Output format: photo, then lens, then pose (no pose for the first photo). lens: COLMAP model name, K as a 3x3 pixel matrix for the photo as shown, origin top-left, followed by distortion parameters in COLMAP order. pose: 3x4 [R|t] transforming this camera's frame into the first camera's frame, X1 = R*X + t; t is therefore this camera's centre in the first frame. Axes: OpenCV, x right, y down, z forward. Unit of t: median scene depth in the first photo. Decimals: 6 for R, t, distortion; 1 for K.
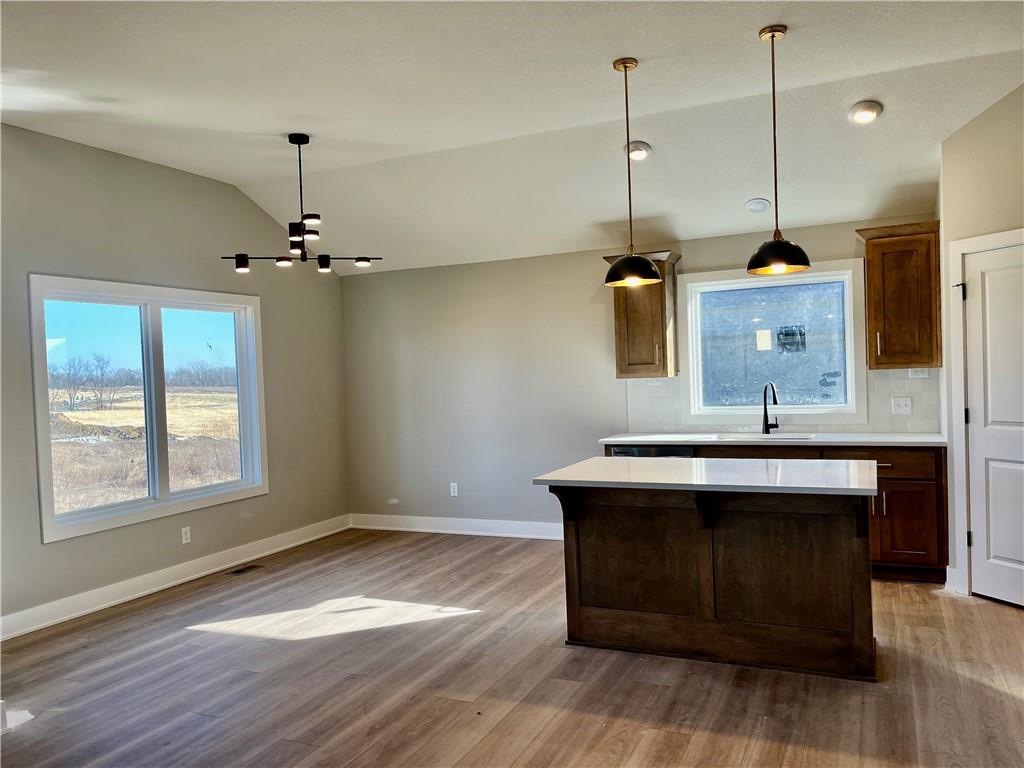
lens RADIAL K [[779.0, 0, 516.1], [0, 779.0, 395.8], [0, 0, 1]] dist [0.056776, -0.070493]
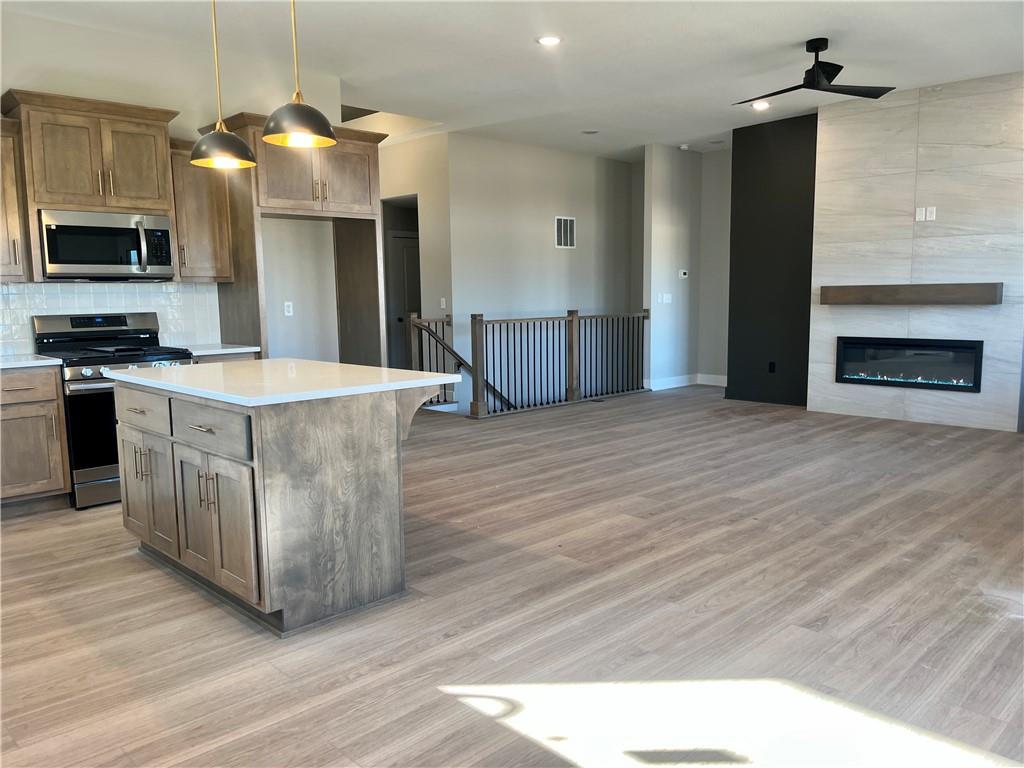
lens RADIAL K [[779.0, 0, 516.2], [0, 779.0, 392.4], [0, 0, 1]] dist [0.056776, -0.070493]
pose [[-0.932709, 0.005470, 0.360588, -0.285404], [0.060457, 0.988106, 0.141389, 0.004833], [-0.355526, 0.153675, -0.921946, 1.441138]]
